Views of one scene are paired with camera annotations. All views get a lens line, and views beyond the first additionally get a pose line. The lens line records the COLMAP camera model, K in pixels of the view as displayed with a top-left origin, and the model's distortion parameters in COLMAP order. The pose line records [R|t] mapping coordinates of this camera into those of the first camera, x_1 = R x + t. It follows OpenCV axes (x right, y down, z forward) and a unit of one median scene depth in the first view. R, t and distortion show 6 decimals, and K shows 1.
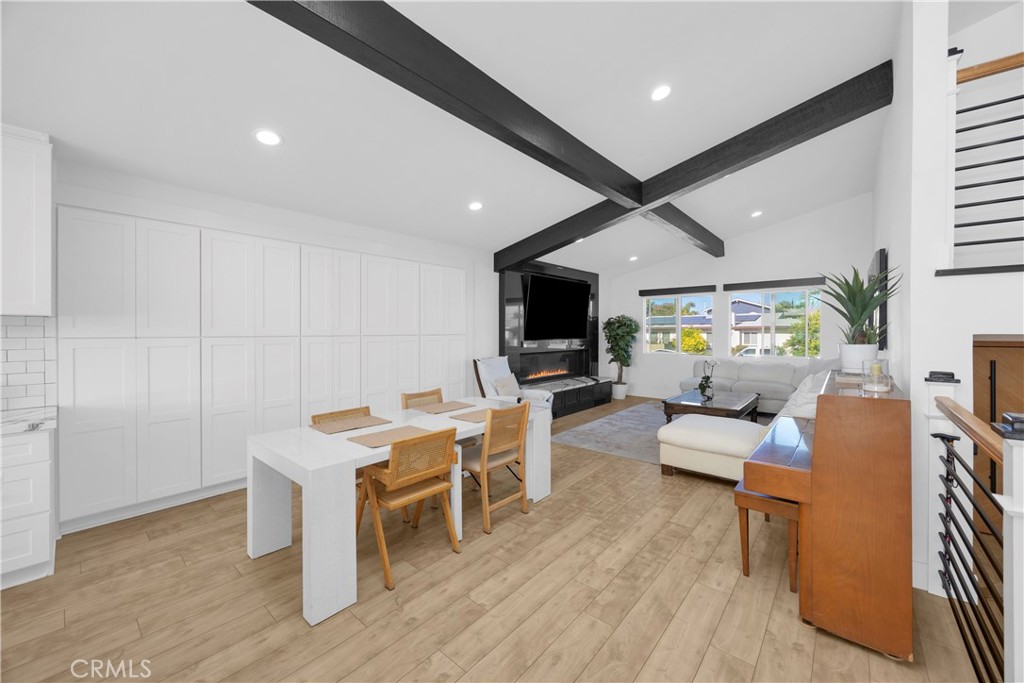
lens RADIAL K [[389.8, 0, 515.1], [0, 389.8, 333.7], [0, 0, 1]] dist [0.001507, -0.000216]
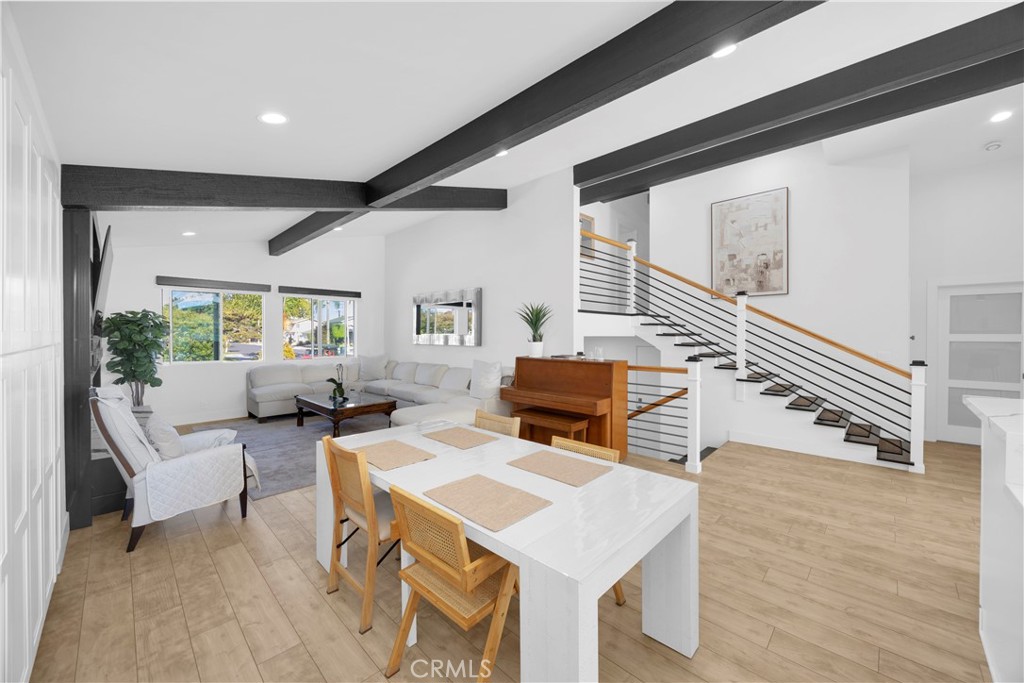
lens RADIAL K [[389.8, 0, 516.1], [0, 389.8, 340.5], [0, 0, 1]] dist [0.001507, -0.000216]
pose [[0.054751, -0.015459, 0.998380, -0.385370], [0.005330, 0.999870, 0.015190, -0.003526], [-0.998486, 0.004489, 0.054826, 0.360344]]
